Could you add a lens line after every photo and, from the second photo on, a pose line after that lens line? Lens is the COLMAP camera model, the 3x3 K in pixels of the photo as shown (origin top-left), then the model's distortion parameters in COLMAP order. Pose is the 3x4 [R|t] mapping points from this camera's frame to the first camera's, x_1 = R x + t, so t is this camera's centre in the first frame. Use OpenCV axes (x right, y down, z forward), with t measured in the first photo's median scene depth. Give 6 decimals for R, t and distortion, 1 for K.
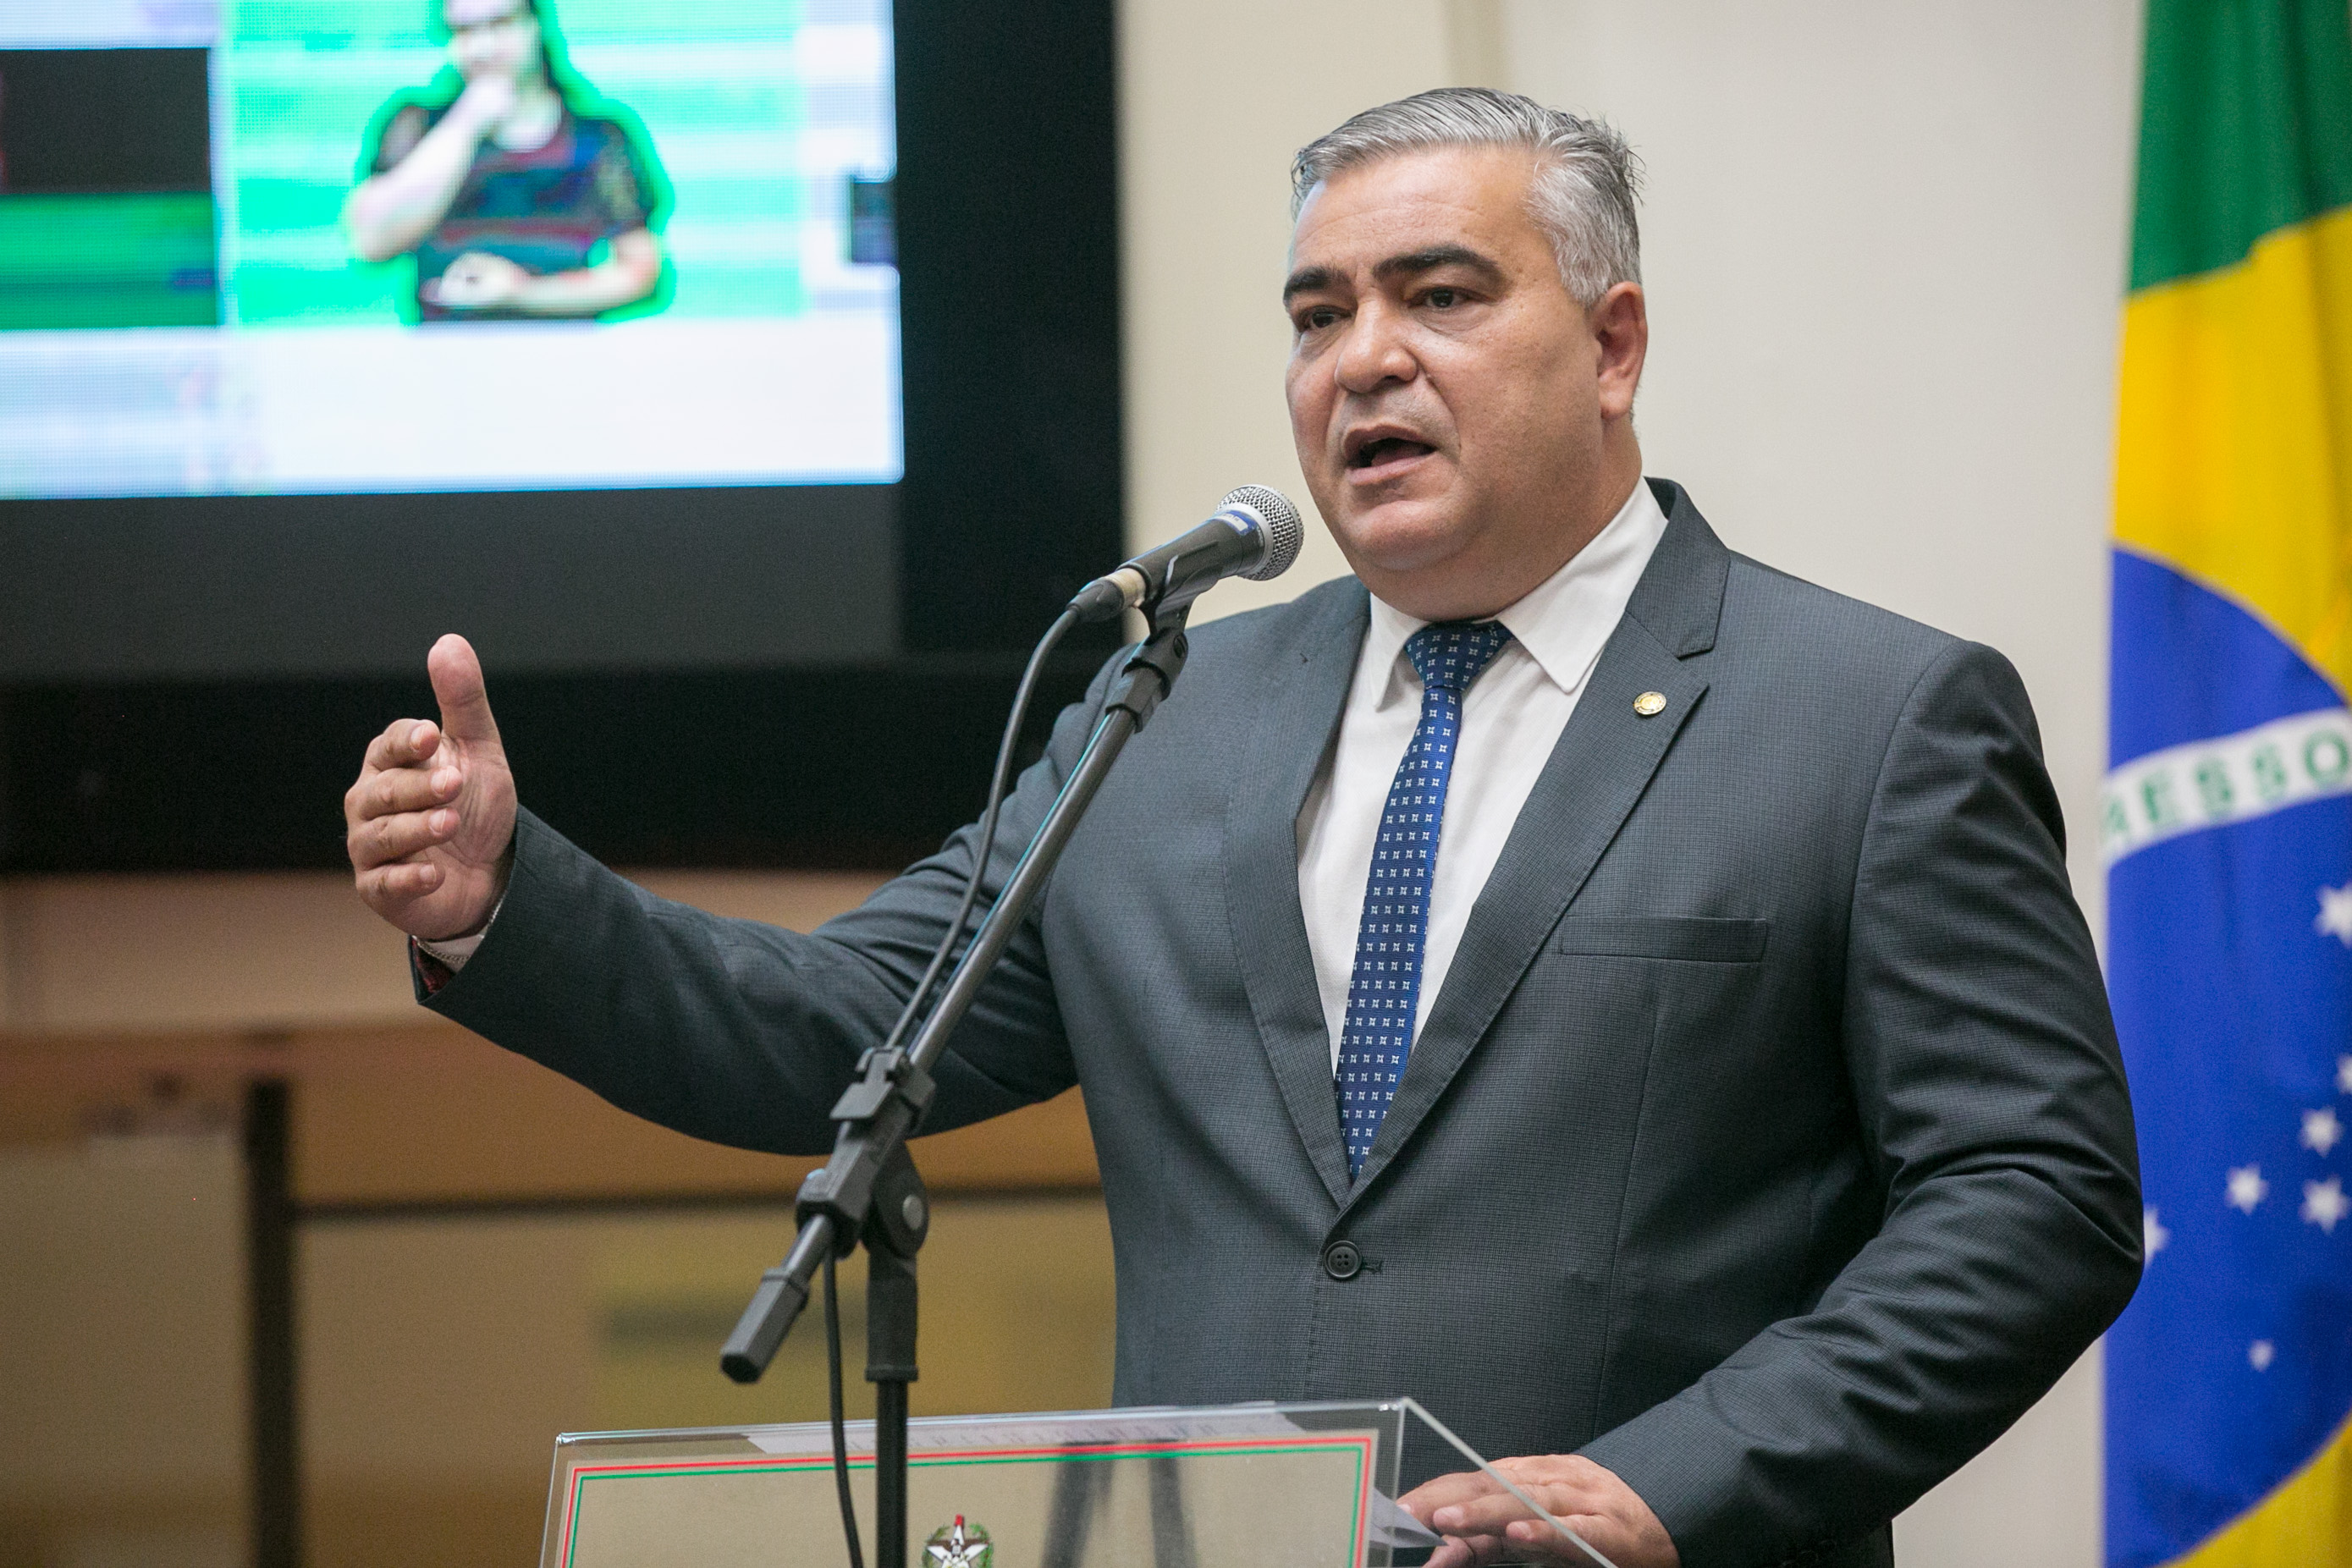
lens RADIAL K [[9875.0, 0, 1176.0], [0, 9875.0, 784.0], [0, 0, 1]] dist [1.093347, -50.668632]
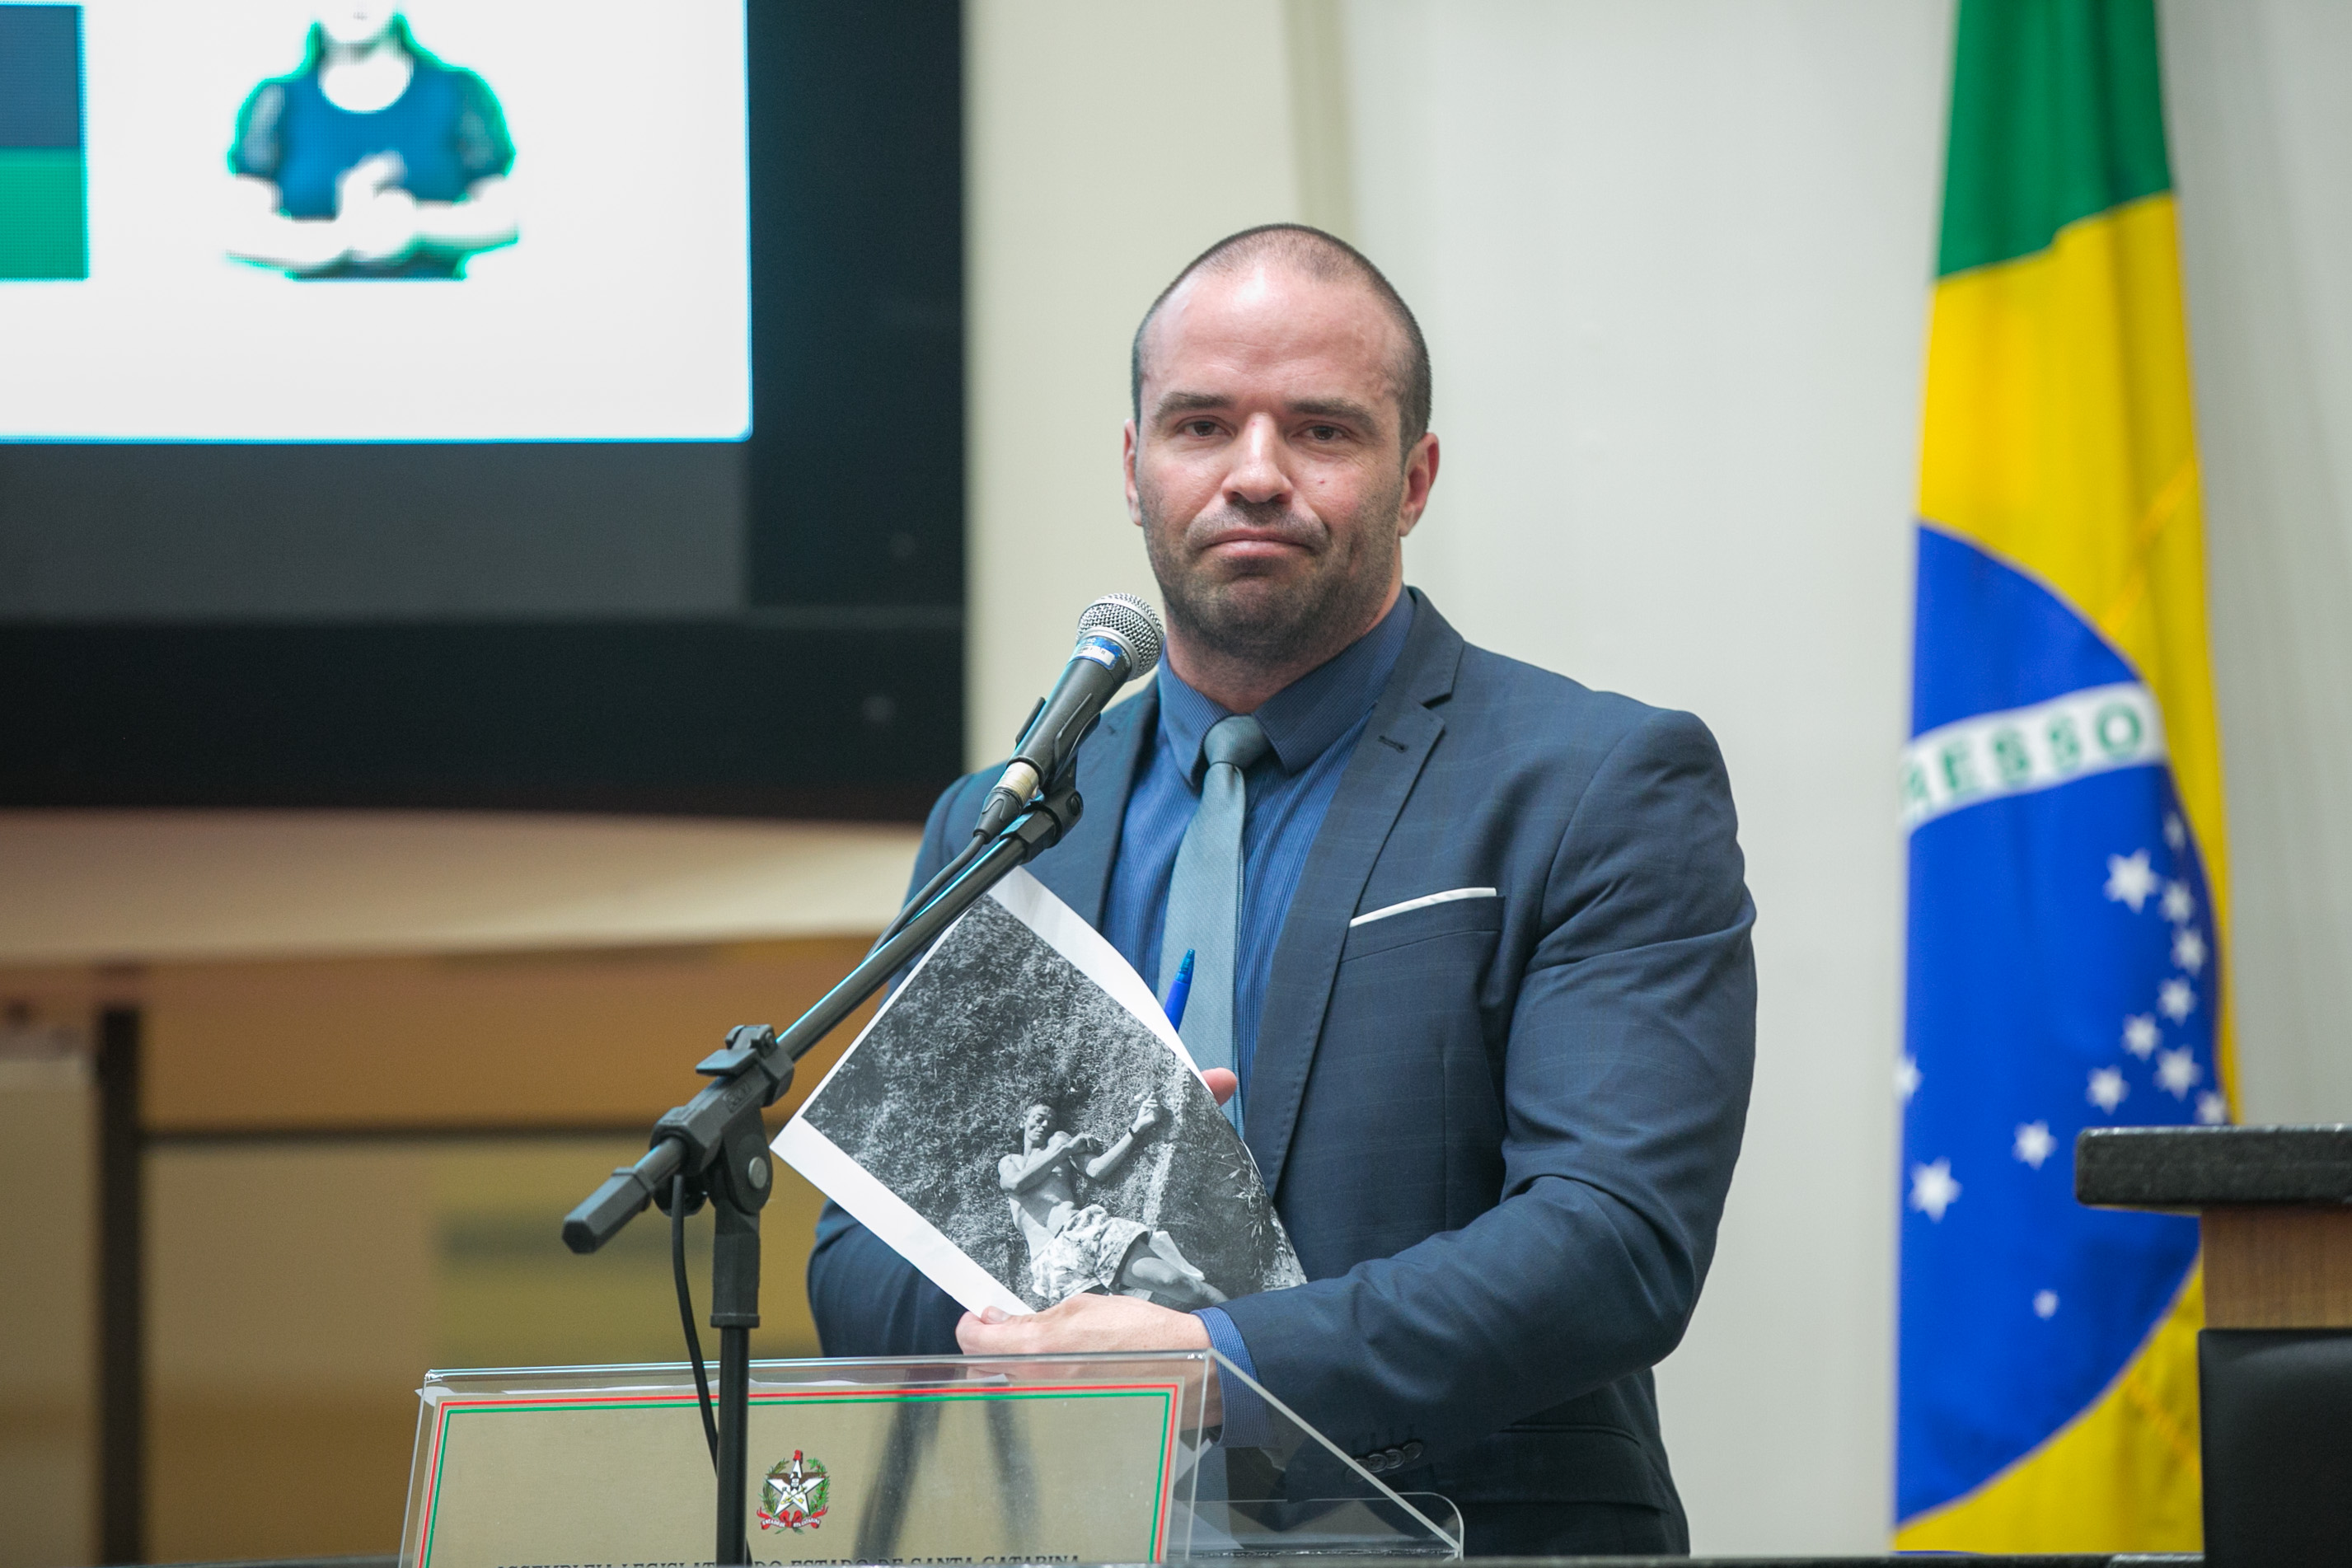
lens RADIAL K [[11209.8, 0, 1176.0], [0, 11209.8, 784.0], [0, 0, 1]] dist [0.081468, -1.161560]
pose [[0.999877, 0.010514, 0.011623, 0.003455], [-0.010709, 0.999800, 0.016886, -0.015747], [-0.011443, -0.017009, 0.999790, -0.173624]]
